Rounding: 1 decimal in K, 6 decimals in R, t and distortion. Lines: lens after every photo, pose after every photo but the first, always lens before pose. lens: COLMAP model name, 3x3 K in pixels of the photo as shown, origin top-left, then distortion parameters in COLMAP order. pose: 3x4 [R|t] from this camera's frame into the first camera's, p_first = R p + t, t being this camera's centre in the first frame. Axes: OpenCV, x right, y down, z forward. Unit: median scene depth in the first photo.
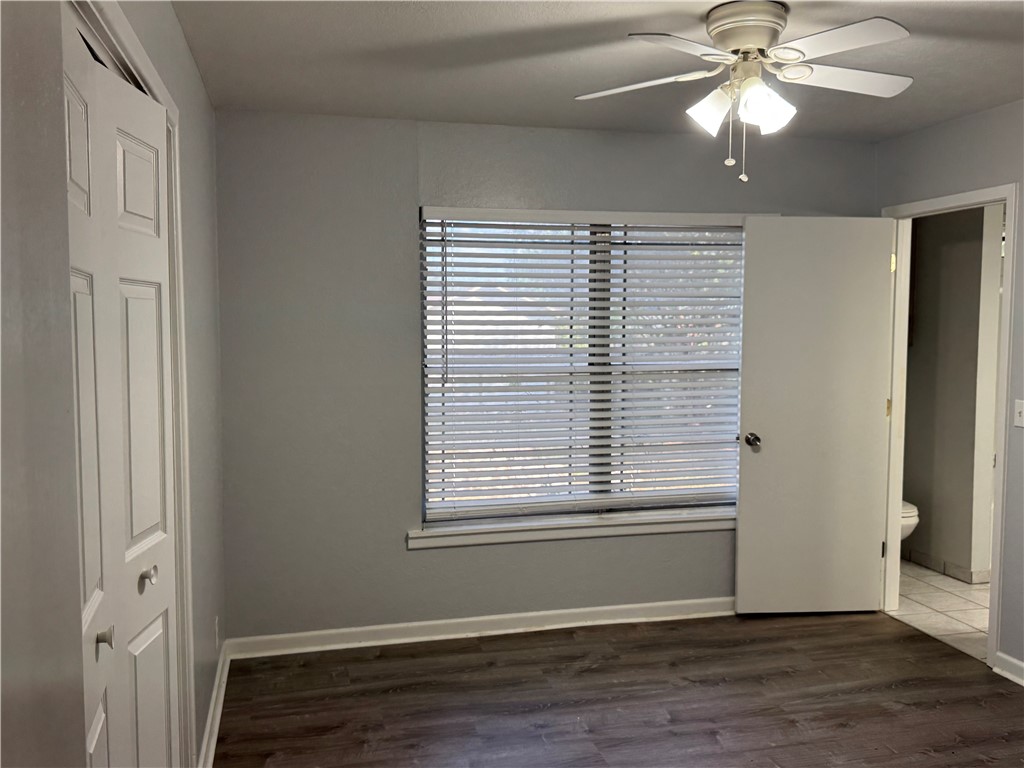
lens RADIAL K [[893.8, 0, 512.0], [0, 893.8, 384.0], [0, 0, 1]] dist [-0.007063, -0.010688]
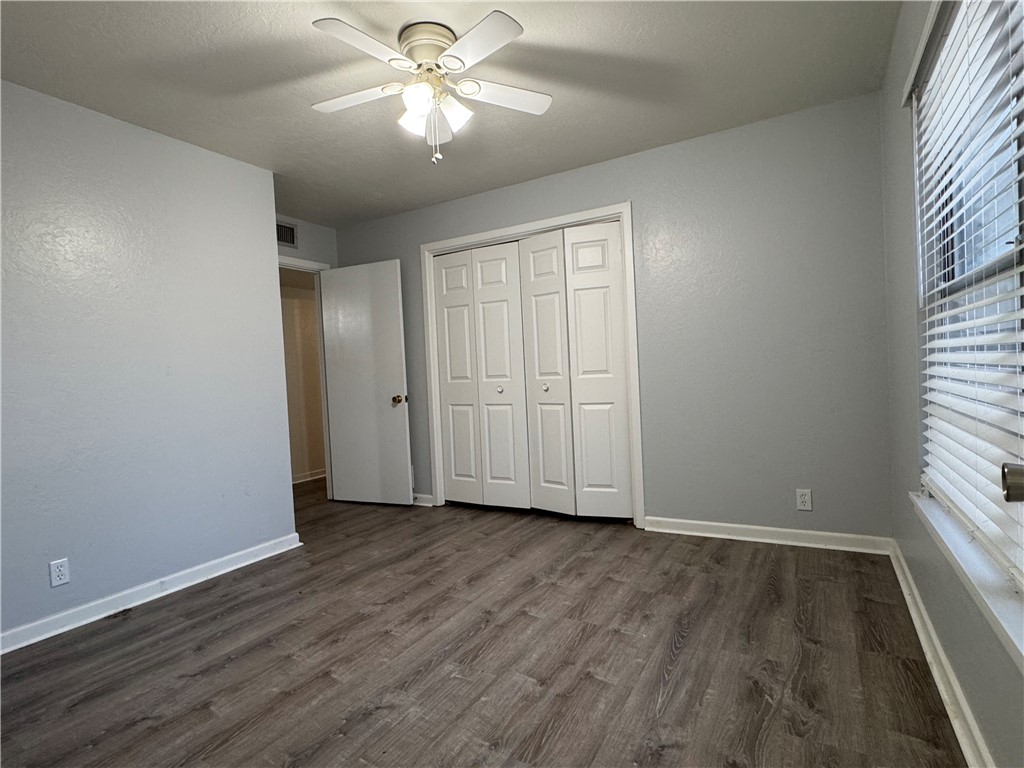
lens RADIAL K [[526.4, 0, 512.0], [0, 526.4, 384.0], [0, 0, 1]] dist [-0.001815, -0.000138]
pose [[-0.679945, 0.065488, -0.730333, 0.593466], [-0.007501, 0.995331, 0.096234, 0.022289], [0.733225, 0.070912, -0.676279, 1.246550]]
